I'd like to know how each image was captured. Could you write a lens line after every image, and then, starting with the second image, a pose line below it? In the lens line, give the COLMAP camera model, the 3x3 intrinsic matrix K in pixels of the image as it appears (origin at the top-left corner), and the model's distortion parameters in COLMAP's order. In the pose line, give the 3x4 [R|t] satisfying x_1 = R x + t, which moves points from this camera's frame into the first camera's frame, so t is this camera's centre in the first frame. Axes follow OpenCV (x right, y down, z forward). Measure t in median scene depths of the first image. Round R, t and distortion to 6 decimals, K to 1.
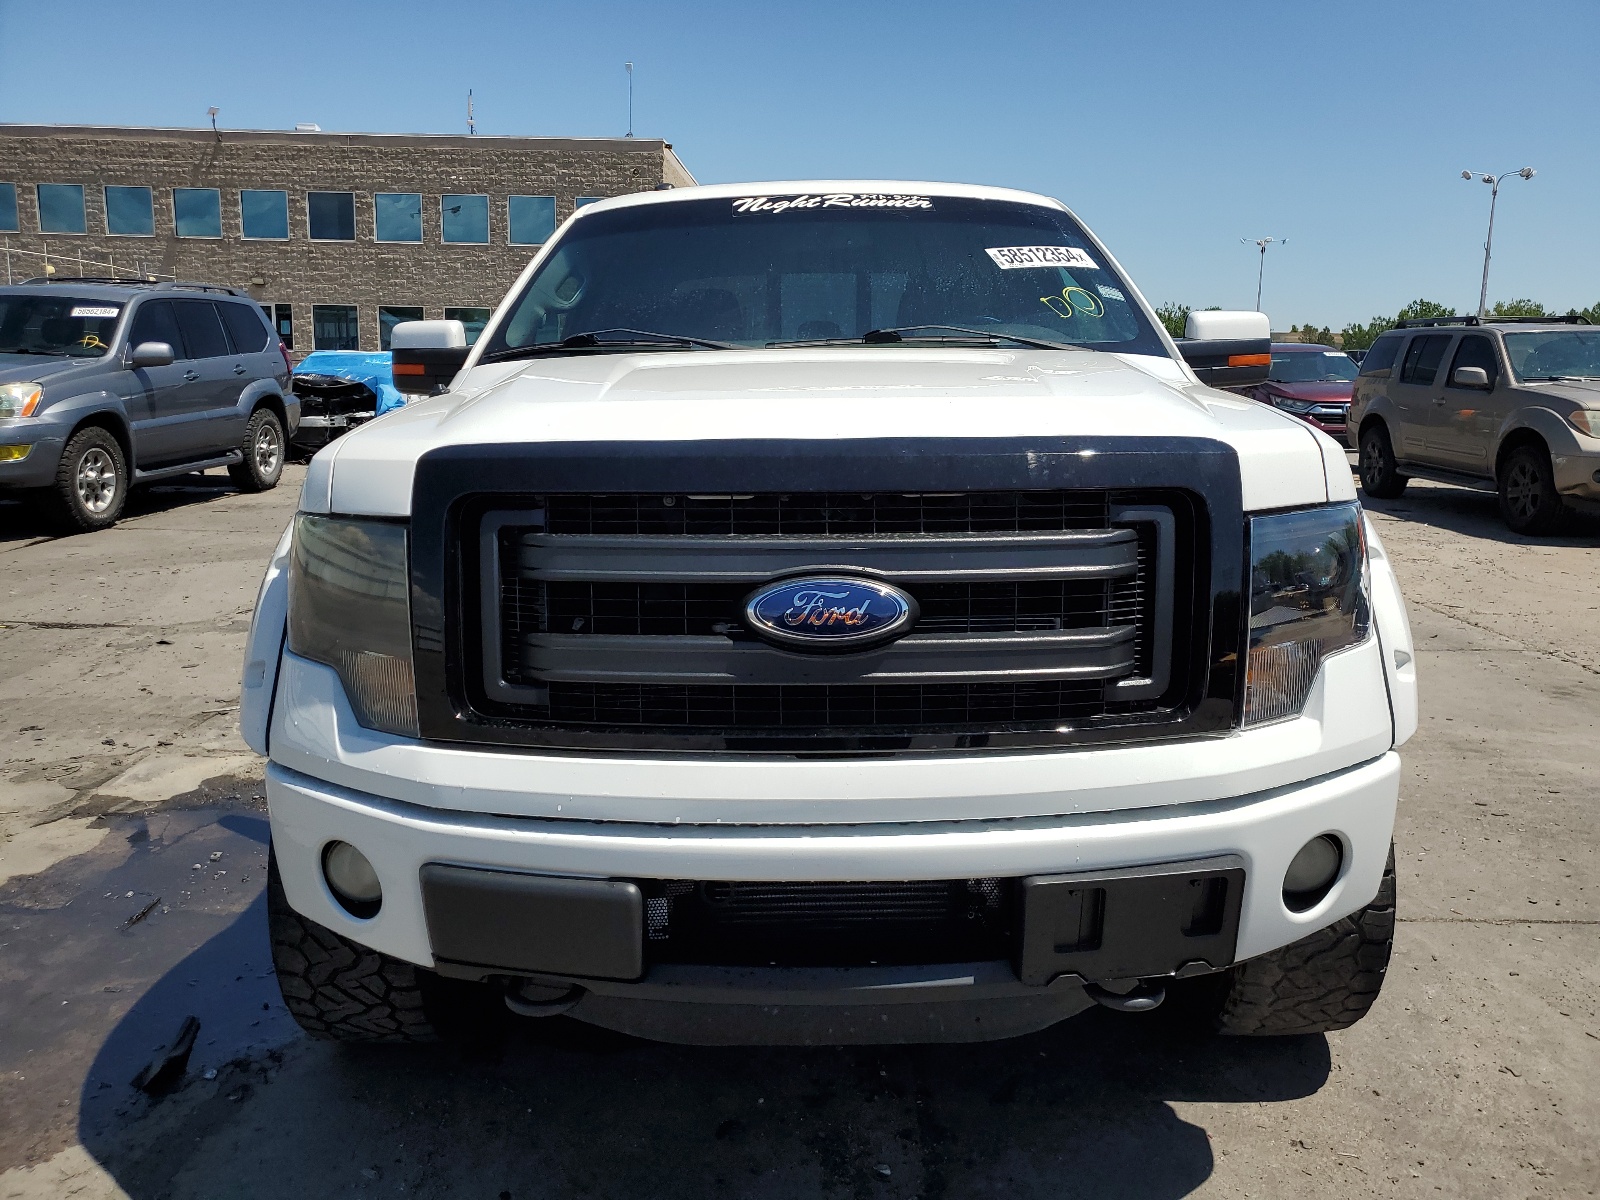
lens RADIAL K [[1232.8, 0, 800.5], [0, 1232.8, 588.4], [0, 0, 1]] dist [0.008500, 0.008505]
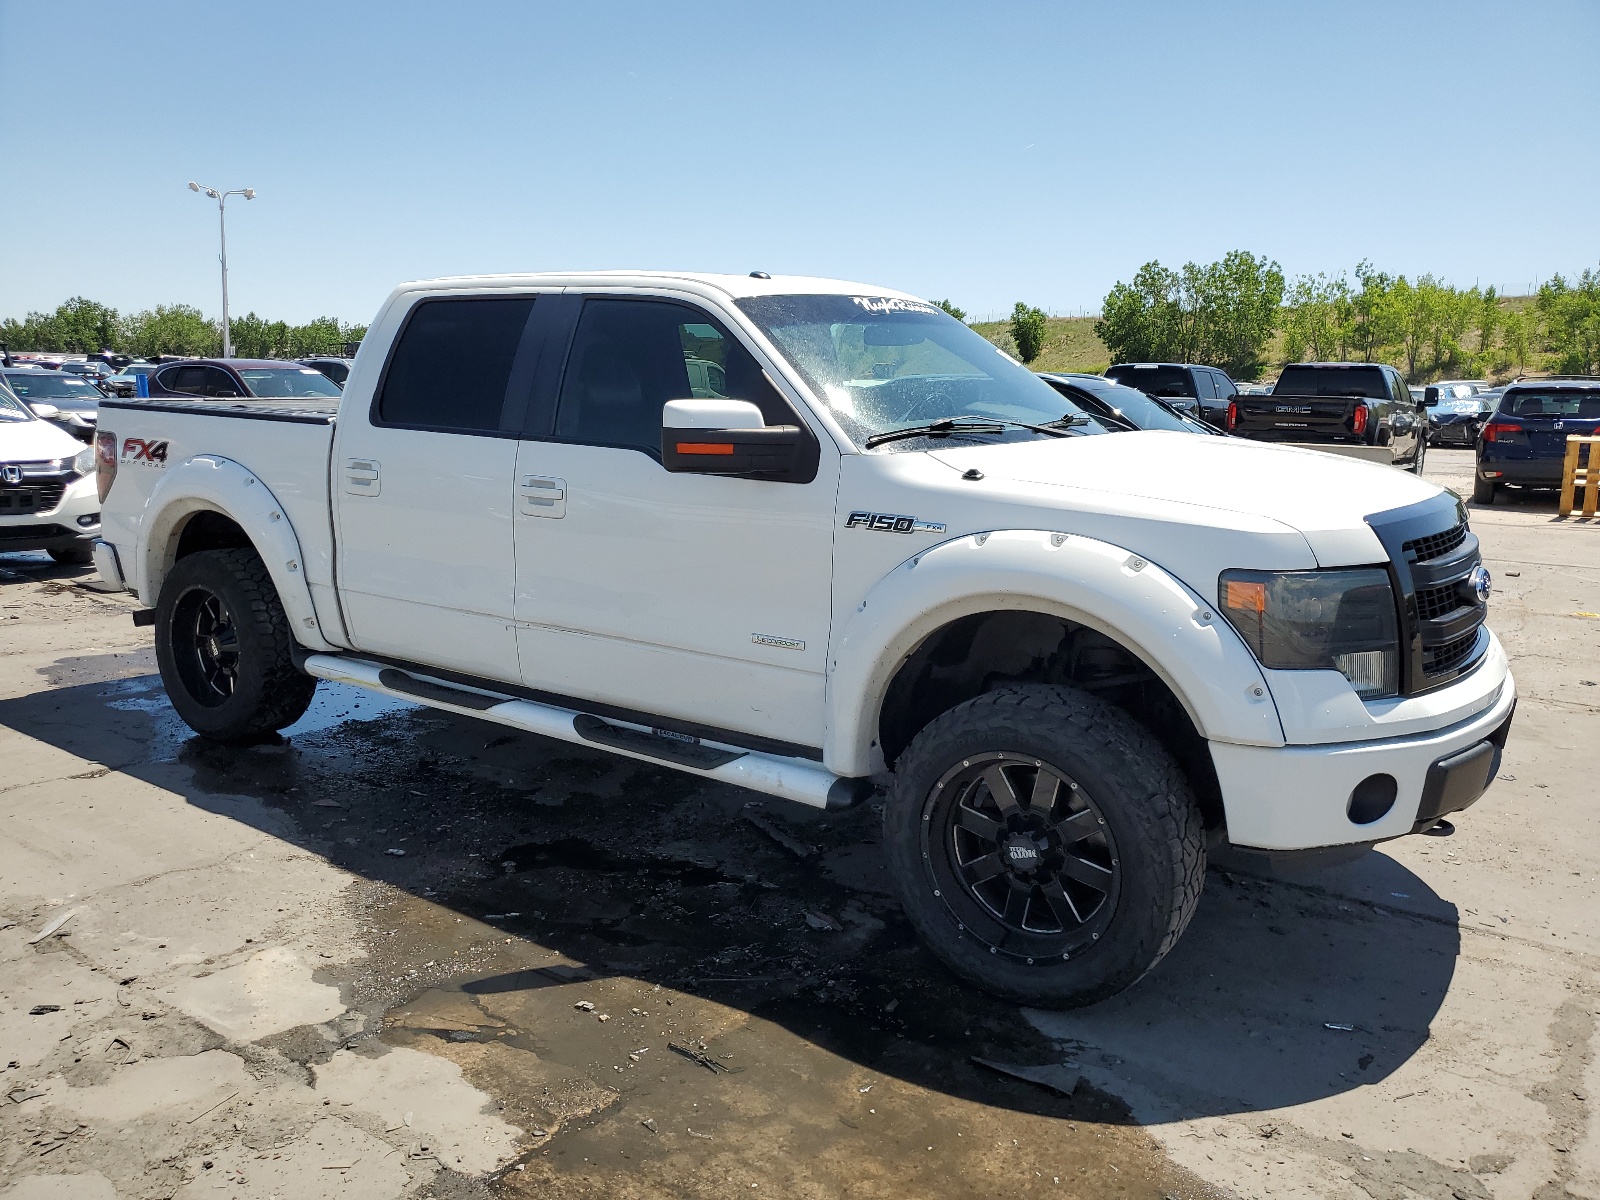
lens RADIAL K [[1232.8, 0, 801.6], [0, 1232.8, 605.7], [0, 0, 1]] dist [0.008500, 0.008505]
pose [[0.573759, -0.132470, 0.808240, -0.936845], [0.123613, 0.989535, 0.074433, -0.098841], [-0.809642, 0.057202, 0.584130, 0.307333]]
